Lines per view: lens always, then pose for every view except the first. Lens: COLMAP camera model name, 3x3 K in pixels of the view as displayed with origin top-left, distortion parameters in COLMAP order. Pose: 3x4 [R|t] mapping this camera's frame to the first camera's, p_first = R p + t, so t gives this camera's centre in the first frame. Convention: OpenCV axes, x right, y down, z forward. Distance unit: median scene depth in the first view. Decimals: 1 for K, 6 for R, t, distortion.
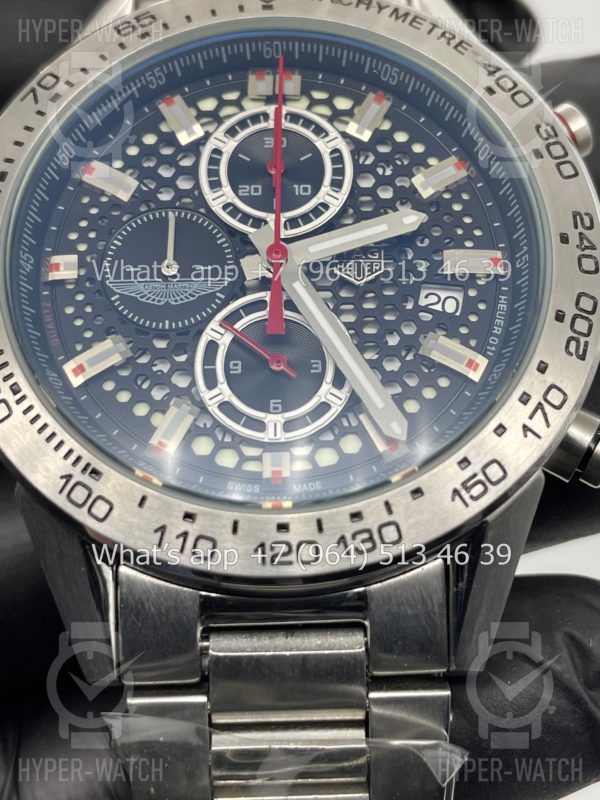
lens RADIAL K [[1160.0, 0, 300.0], [0, 1160.0, 400.0], [0, 0, 1]] dist [0.268799, -2.129347]
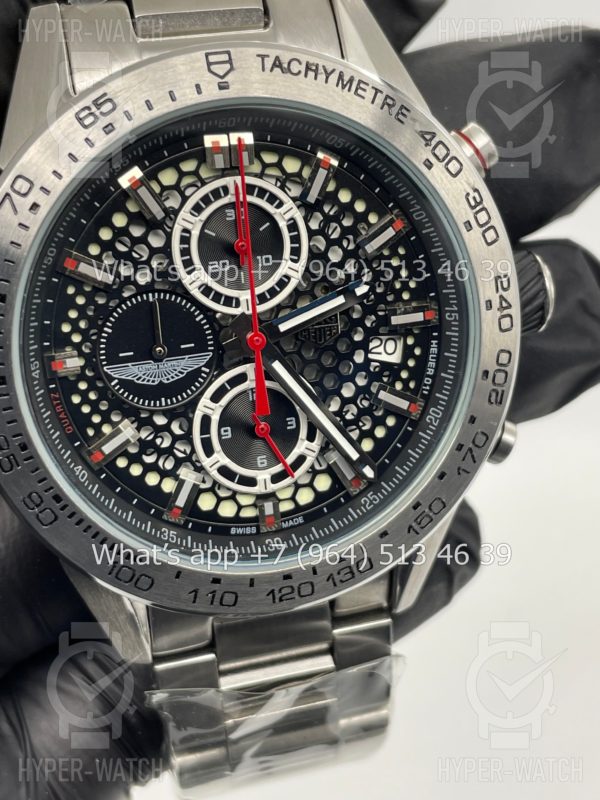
lens RADIAL K [[1160.0, 0, 300.0], [0, 1160.0, 400.0], [0, 0, 1]] dist [0.268799, -2.129347]
pose [[0.967685, -0.123950, 0.219596, -0.235273], [0.008628, 0.886616, 0.462425, -0.598086], [-0.252015, -0.445587, 0.859035, -0.031988]]
